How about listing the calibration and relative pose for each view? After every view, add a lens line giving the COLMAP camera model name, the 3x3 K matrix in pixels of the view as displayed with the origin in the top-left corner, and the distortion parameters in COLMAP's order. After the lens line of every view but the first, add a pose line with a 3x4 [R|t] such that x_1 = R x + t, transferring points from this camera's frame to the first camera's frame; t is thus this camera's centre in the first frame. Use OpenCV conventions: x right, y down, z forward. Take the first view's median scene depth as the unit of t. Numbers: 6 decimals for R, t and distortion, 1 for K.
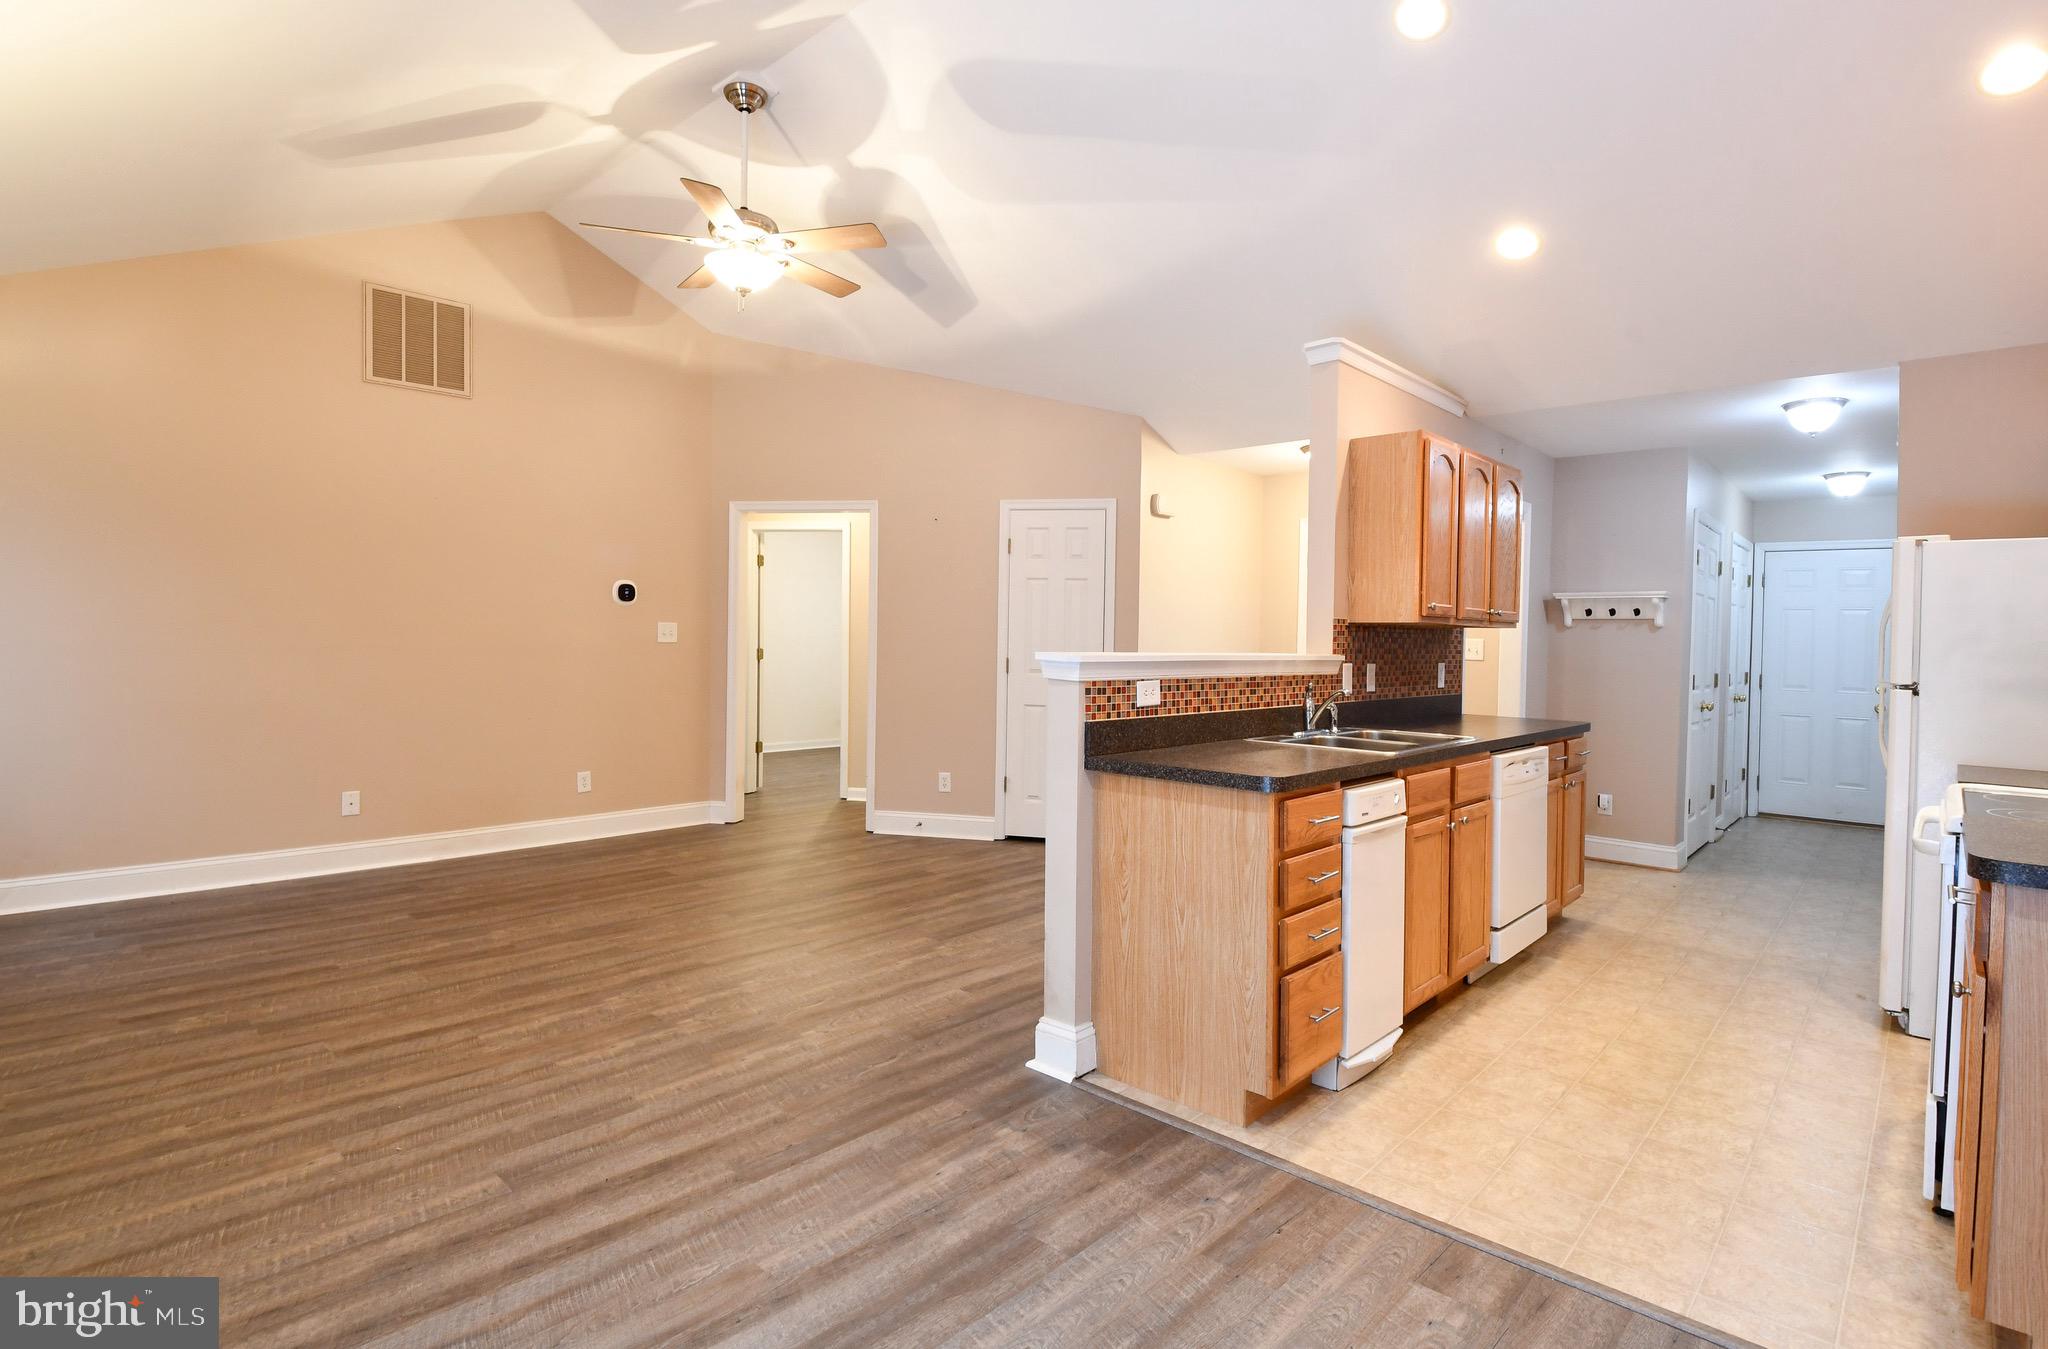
lens RADIAL K [[1017.9, 0, 1039.0], [0, 1017.9, 663.0], [0, 0, 1]] dist [0.004941, -0.019321]
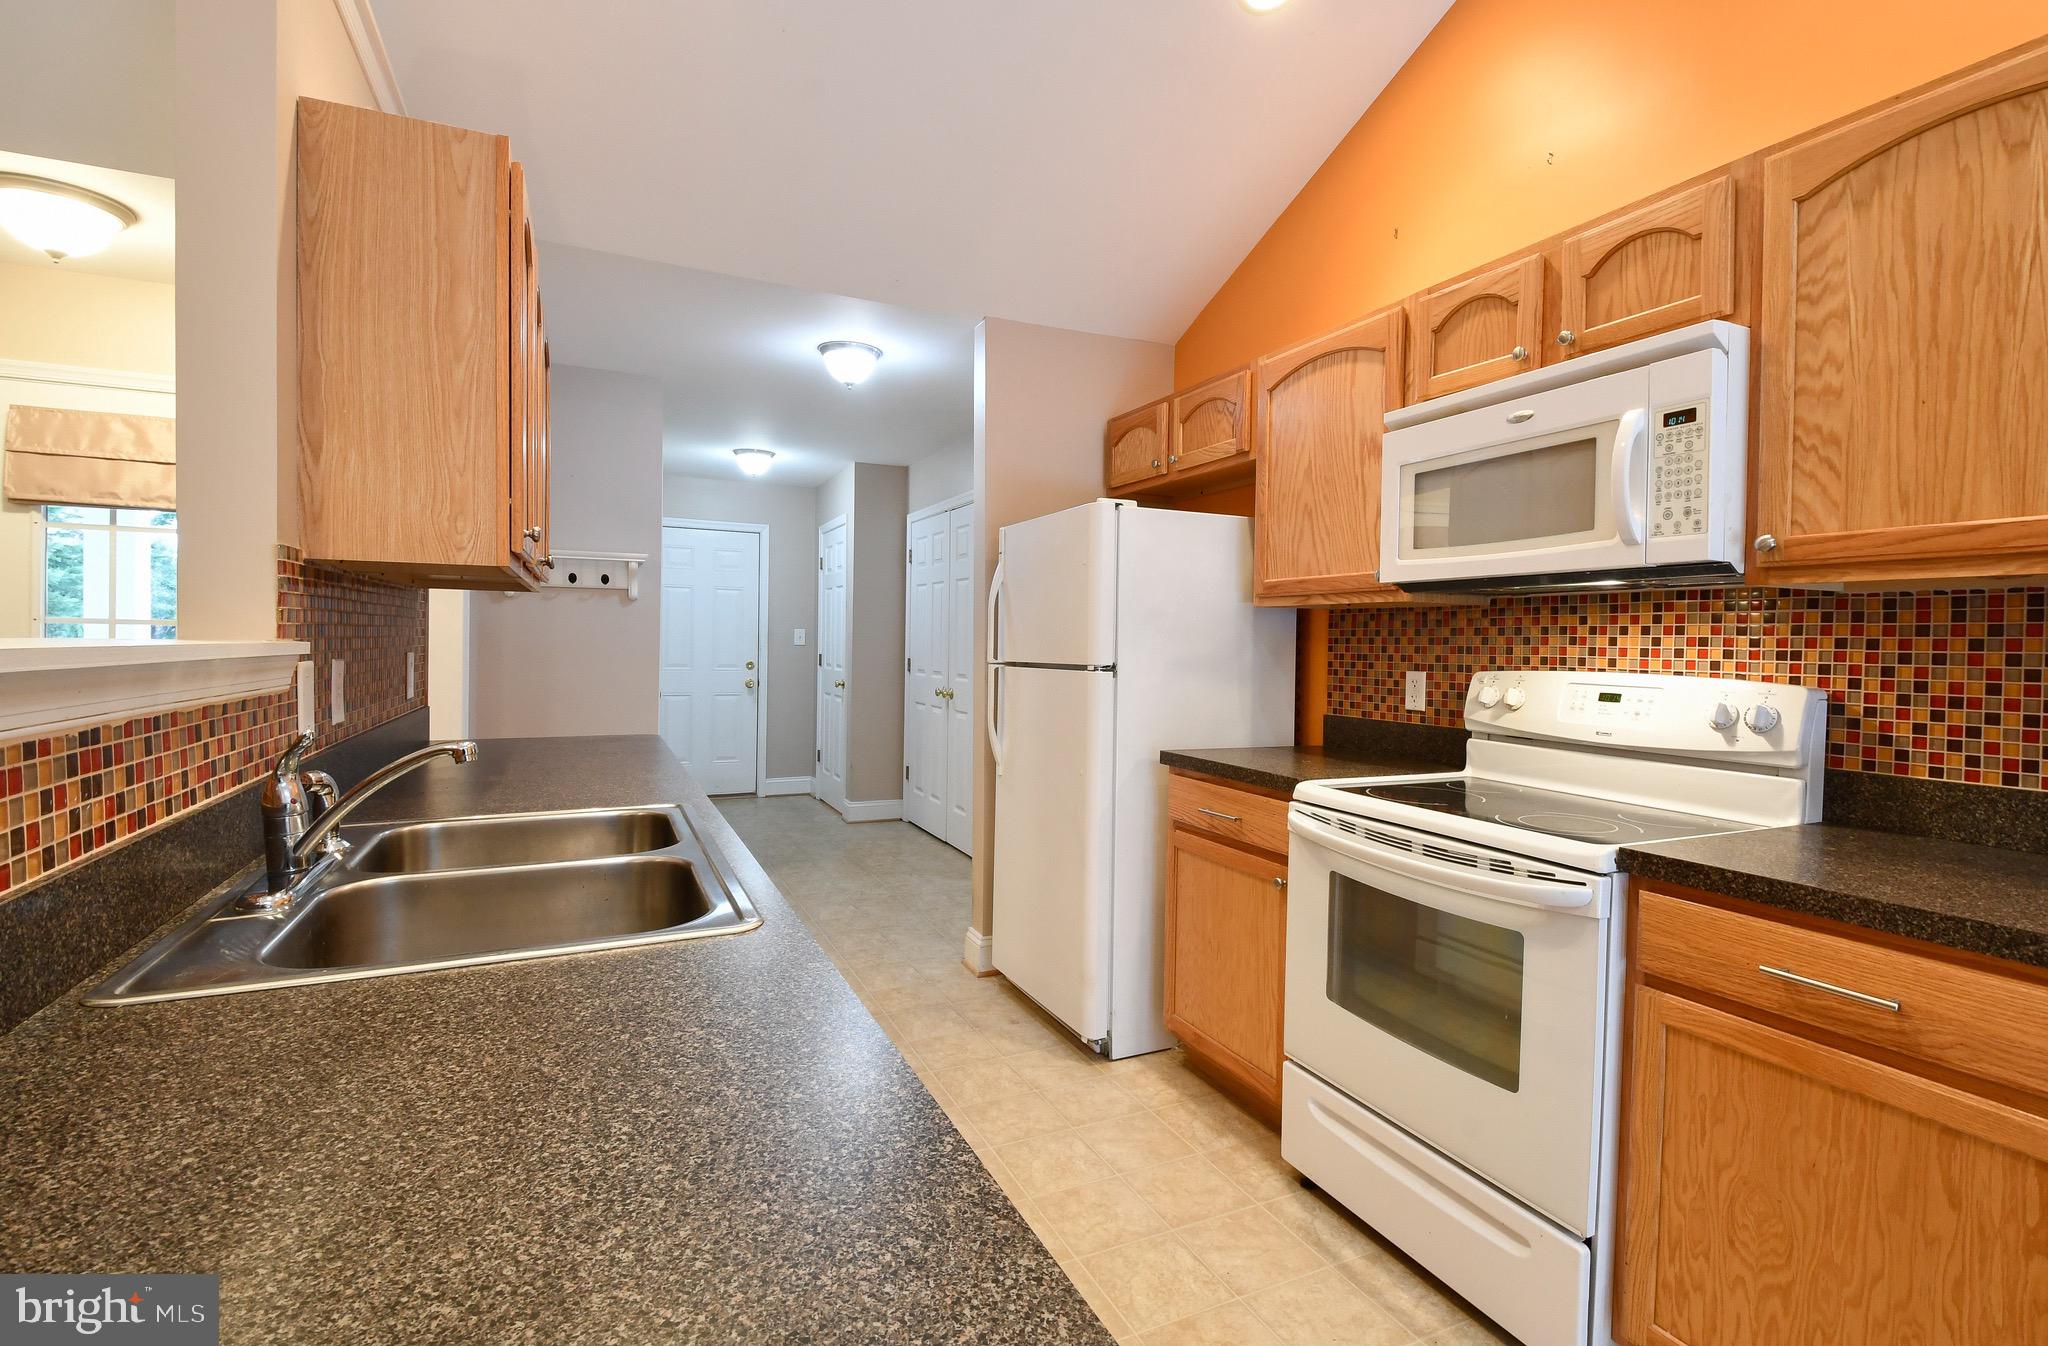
lens RADIAL K [[946.3, 0, 1050.6], [0, 946.3, 671.6], [0, 0, 1]] dist [-0.002035, -0.008485]
pose [[0.378756, -0.043633, 0.924468, 0.081052], [0.014493, 0.999045, 0.041215, -0.007652], [-0.925383, -0.002212, 0.379026, 0.672314]]
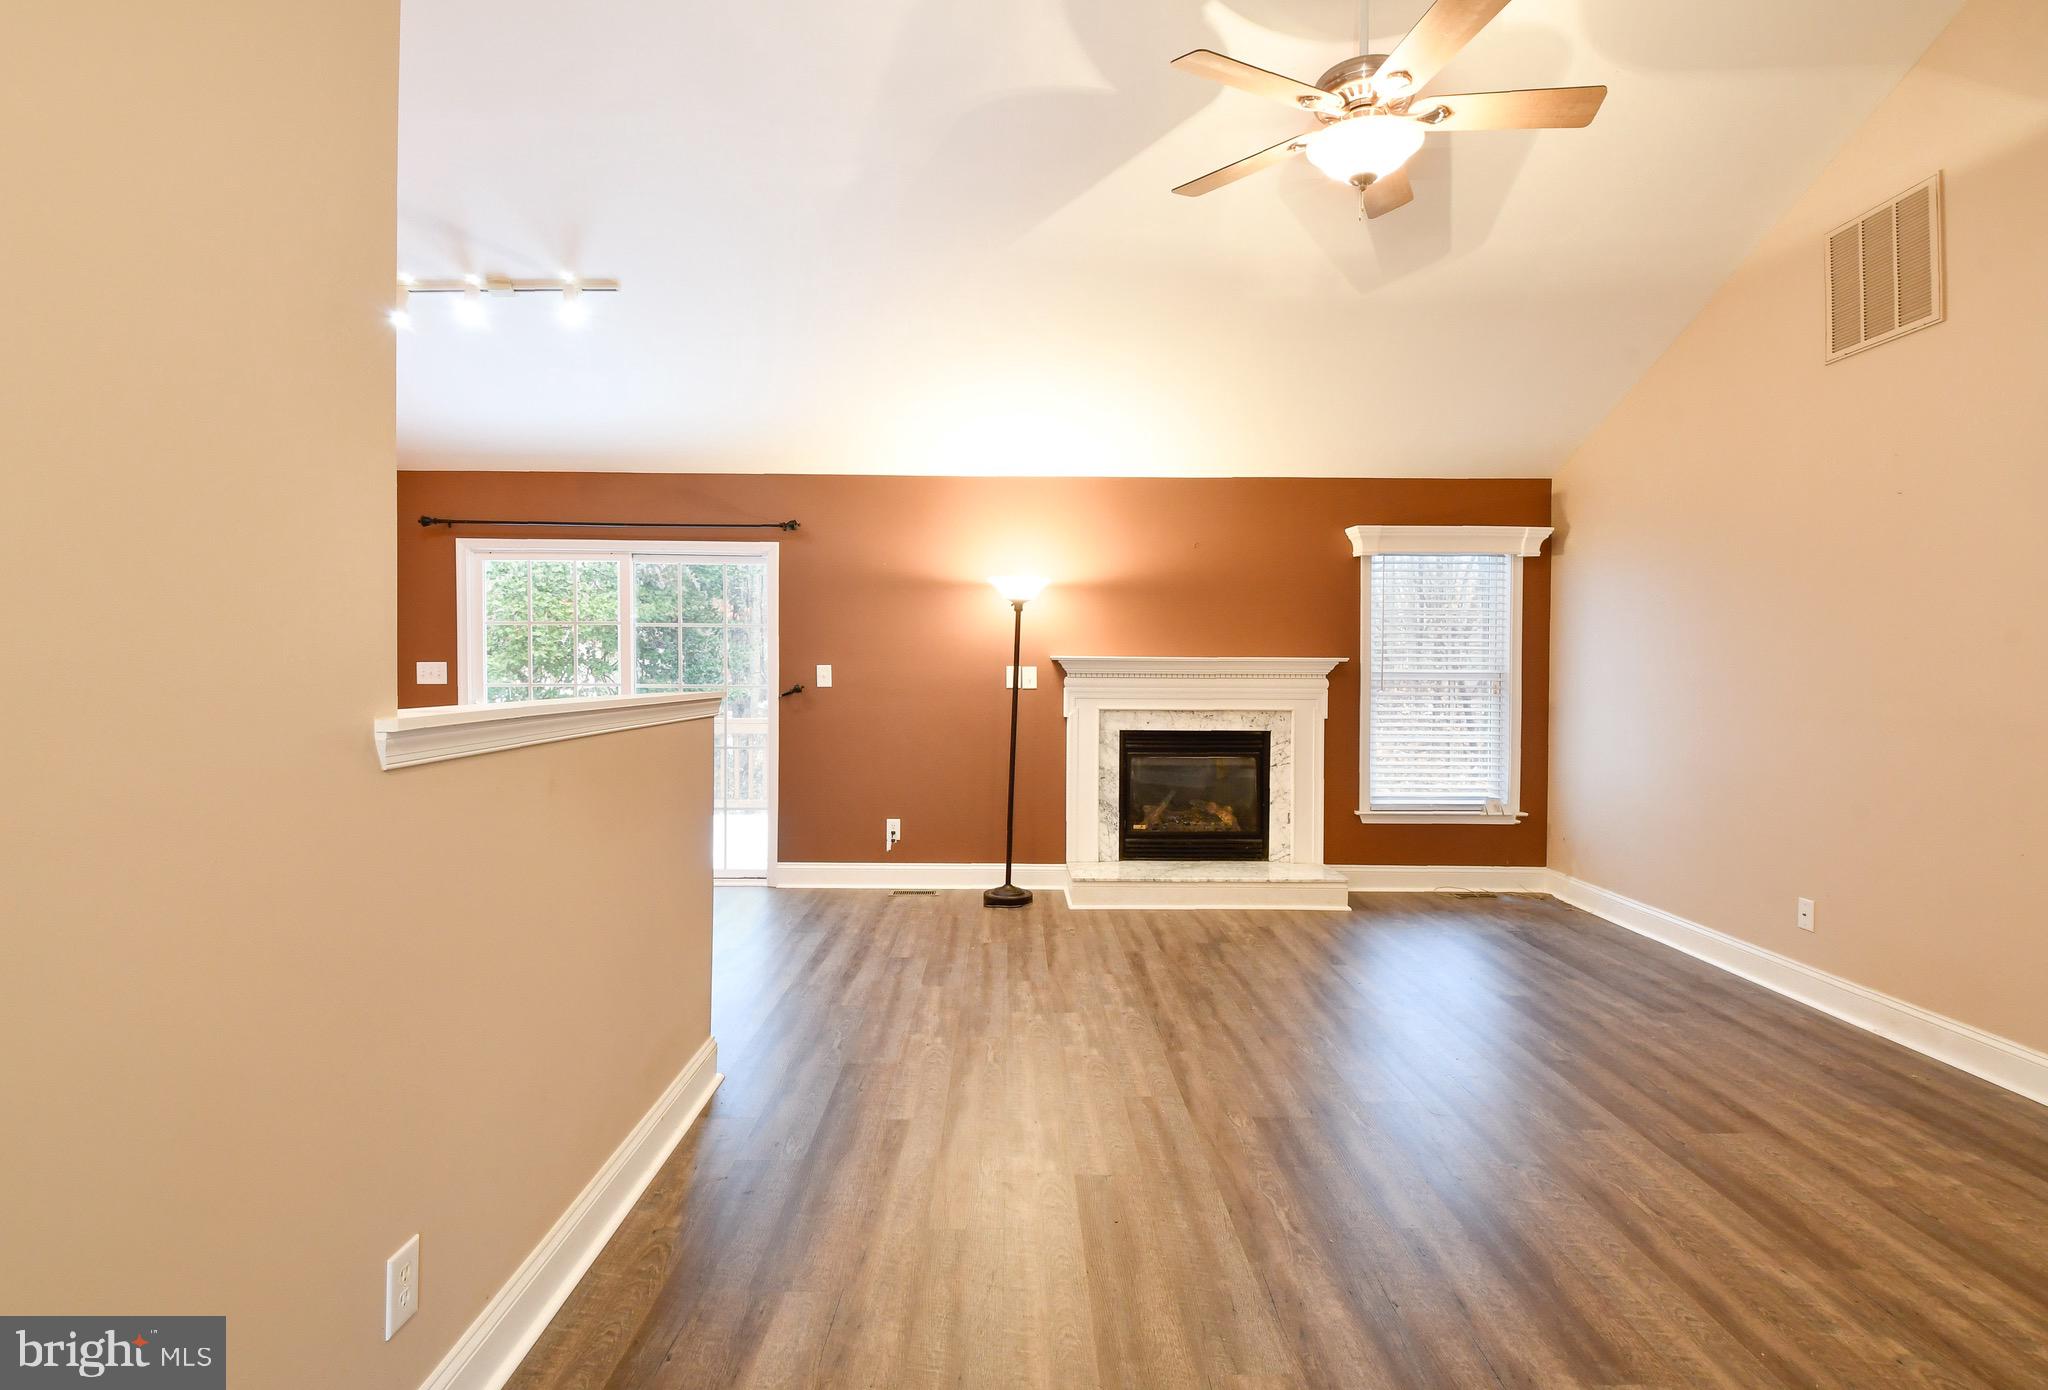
lens RADIAL K [[1010.5, 0, 1023.3], [0, 1010.5, 674.8], [0, 0, 1]] dist [-0.008154, -0.003209]
pose [[-0.733156, -0.019562, -0.679779, 0.403477], [-0.038434, 0.999180, 0.012698, -0.045187], [0.678974, 0.035436, -0.733307, 1.618253]]
